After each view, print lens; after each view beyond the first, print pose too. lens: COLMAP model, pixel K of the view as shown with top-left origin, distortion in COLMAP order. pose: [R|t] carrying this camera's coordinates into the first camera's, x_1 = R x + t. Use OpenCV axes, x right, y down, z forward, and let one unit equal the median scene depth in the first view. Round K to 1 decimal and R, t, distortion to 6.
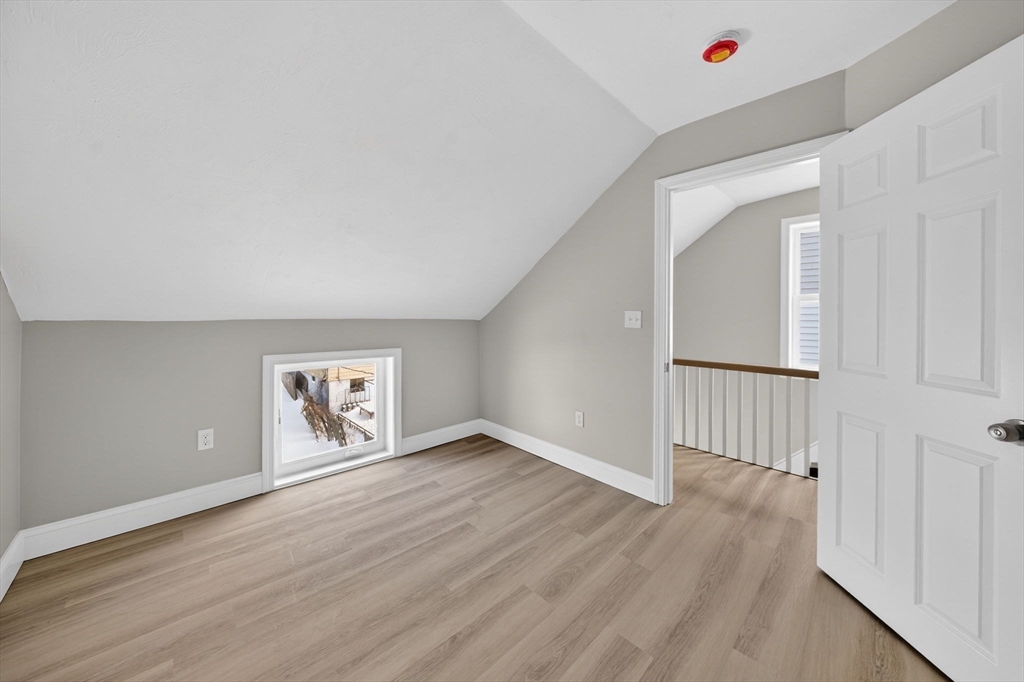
lens RADIAL K [[350.7, 0, 510.4], [0, 350.7, 346.4], [0, 0, 1]] dist [-0.001743, -0.000118]
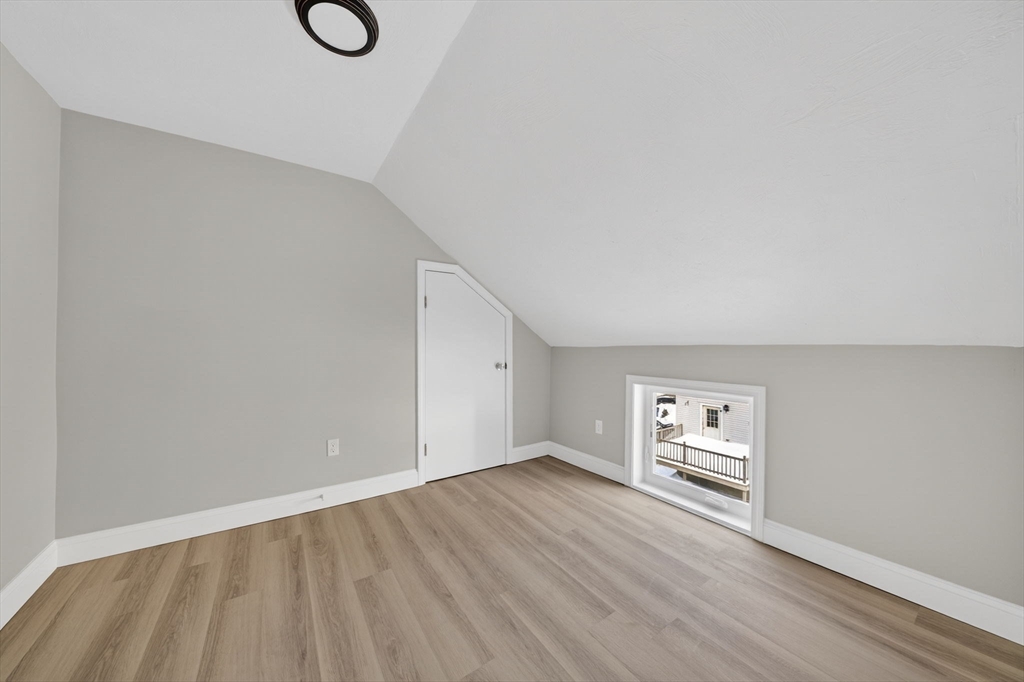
lens RADIAL K [[350.7, 0, 510.4], [0, 350.7, 346.4], [0, 0, 1]] dist [-0.001743, -0.000118]
pose [[-0.178997, -0.008954, -0.983809, 0.705456], [-0.082439, 0.996579, 0.005929, -0.056006], [0.980390, 0.082165, -0.179123, 0.923264]]
